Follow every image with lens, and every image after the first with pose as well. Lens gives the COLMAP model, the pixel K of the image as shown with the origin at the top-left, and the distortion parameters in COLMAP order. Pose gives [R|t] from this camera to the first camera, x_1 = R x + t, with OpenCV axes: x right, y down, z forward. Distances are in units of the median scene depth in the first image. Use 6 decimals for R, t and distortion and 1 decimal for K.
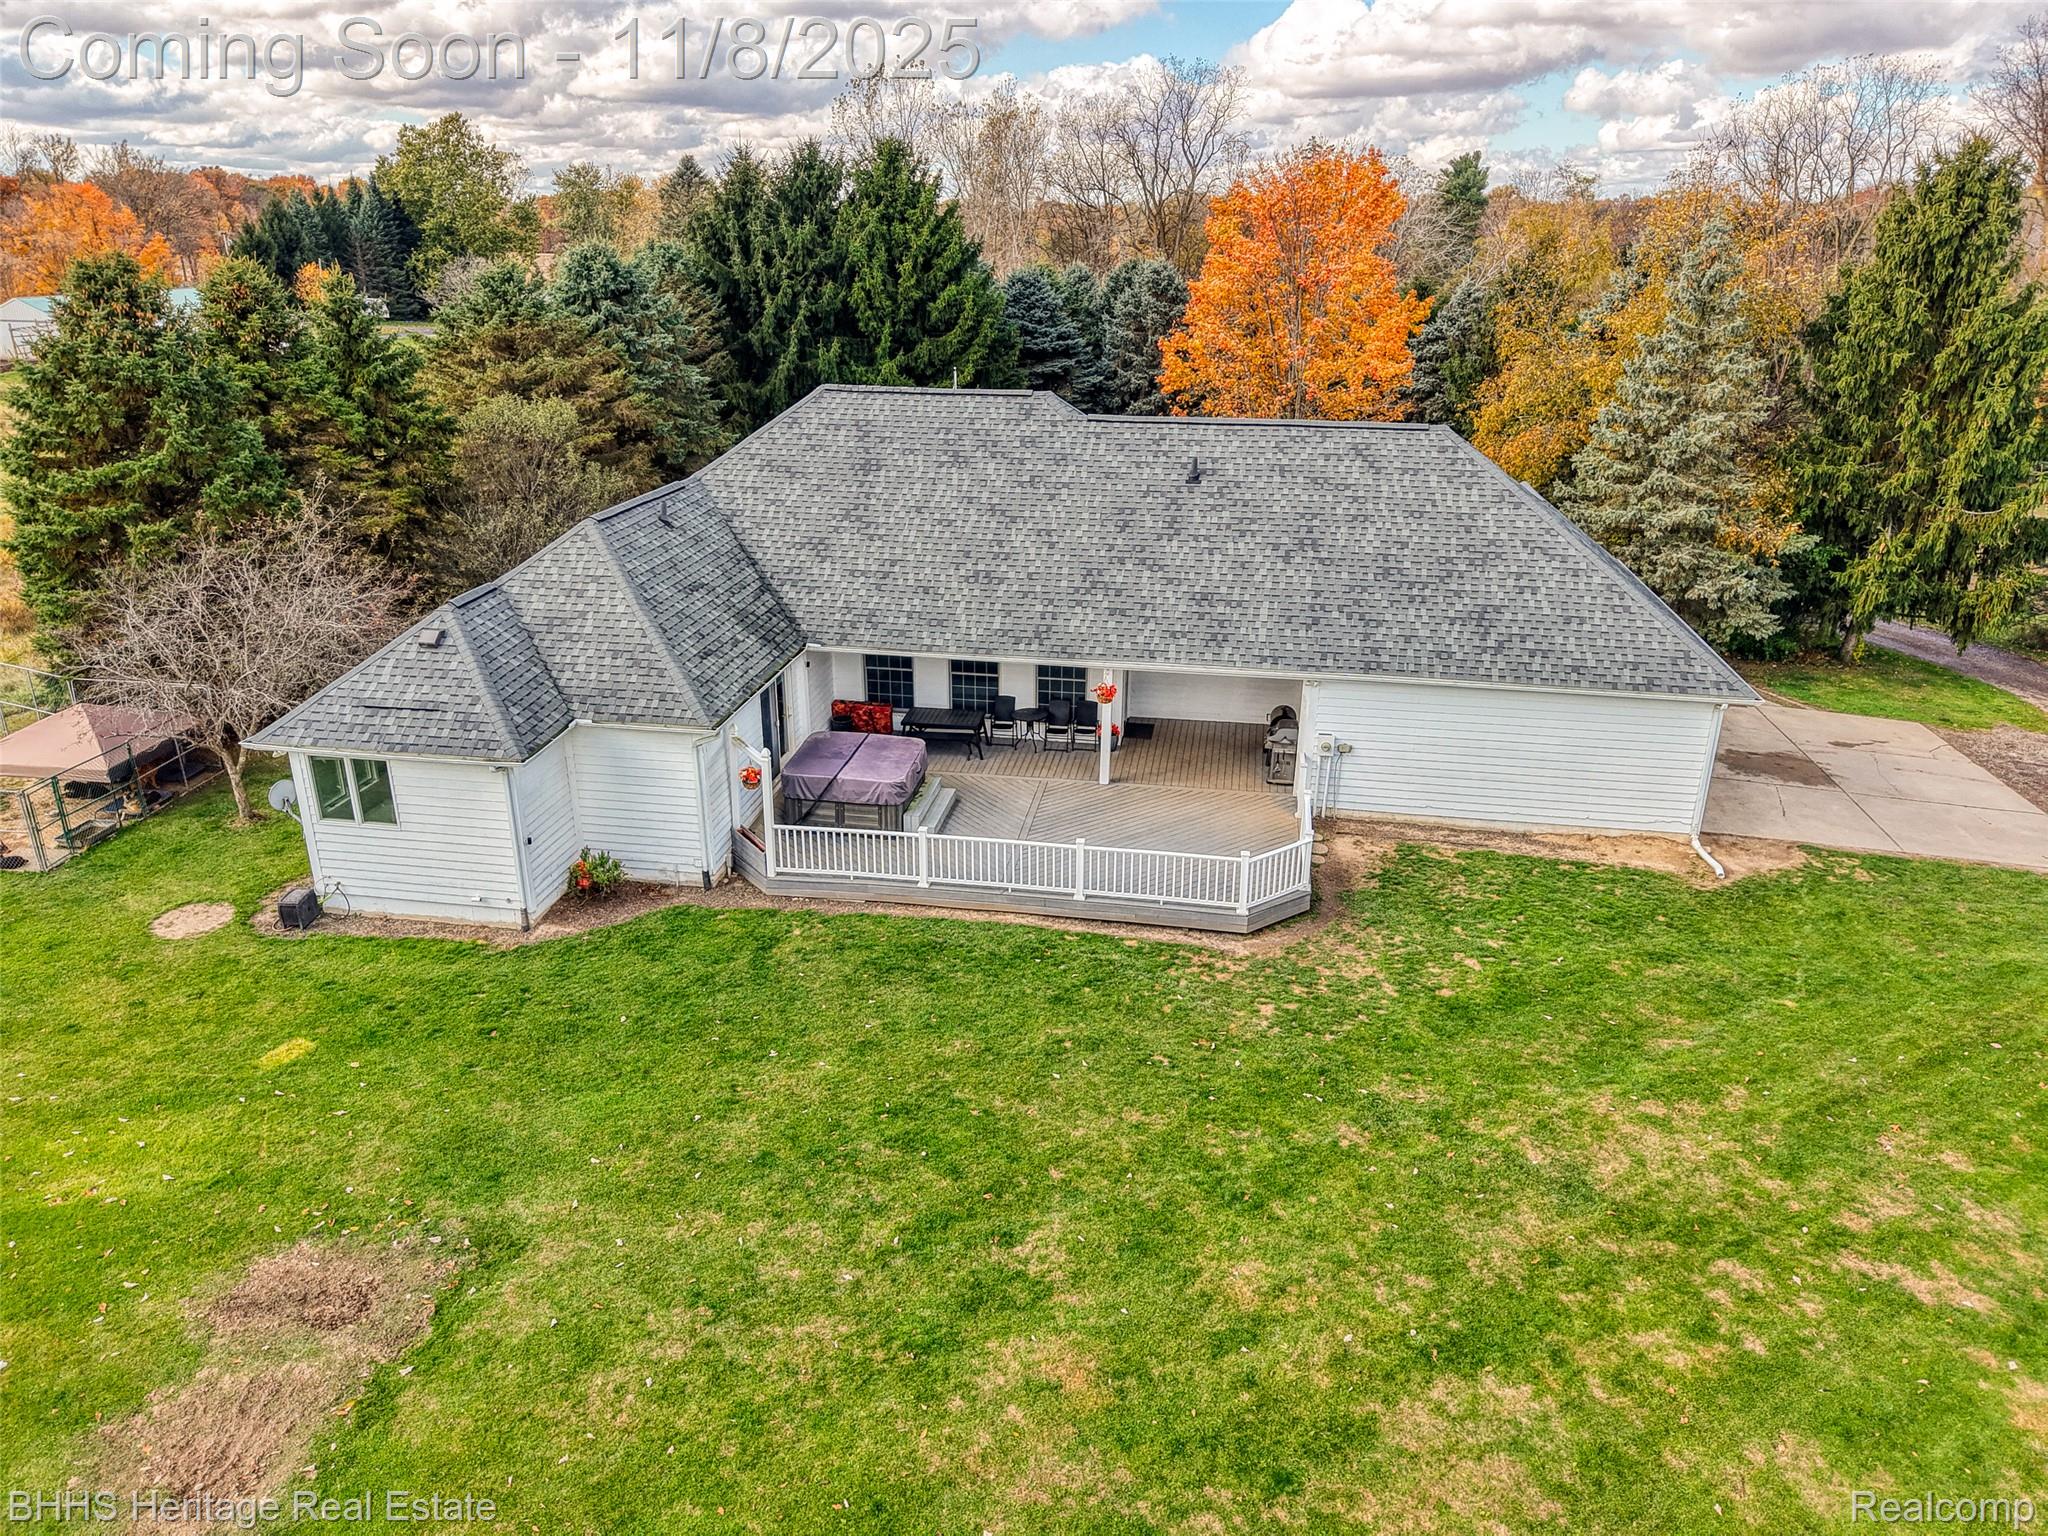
lens RADIAL K [[1357.6, 0, 1021.9], [0, 1357.6, 782.2], [0, 0, 1]] dist [0.015935, -0.012233]
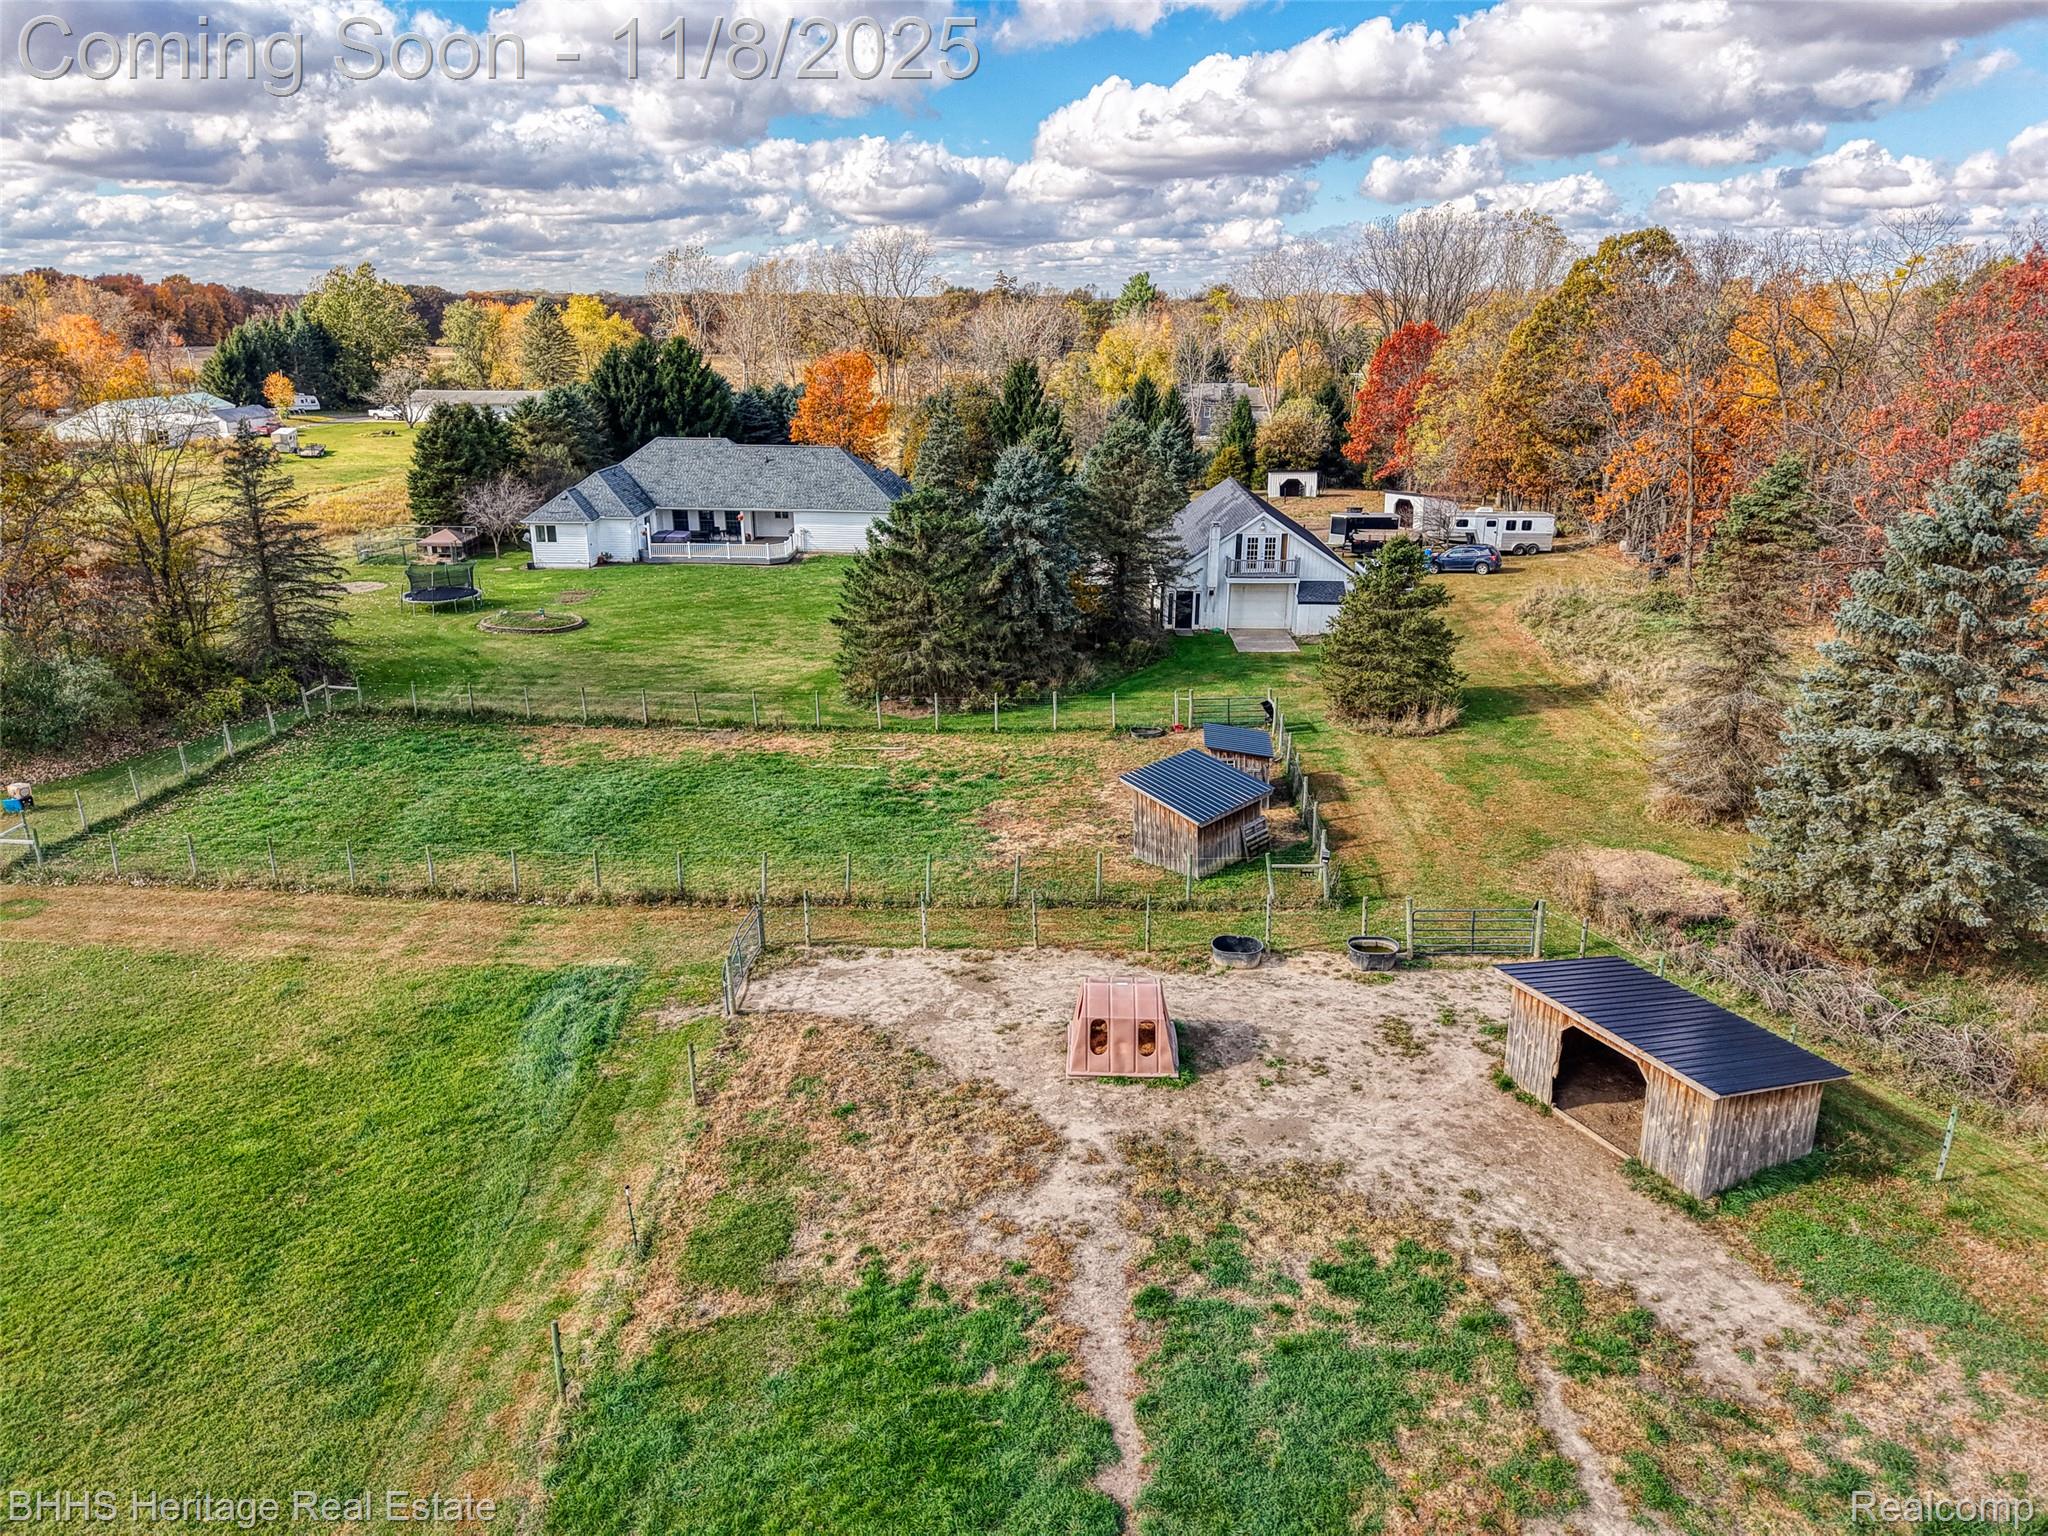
lens RADIAL K [[1357.6, 0, 1035.5], [0, 1357.6, 766.9], [0, 0, 1]] dist [0.015935, -0.012233]
pose [[0.989973, -0.048707, 0.132595, 0.292321], [0.056534, 0.996834, -0.055916, 0.761471], [-0.129451, 0.062851, 0.989592, -2.393670]]
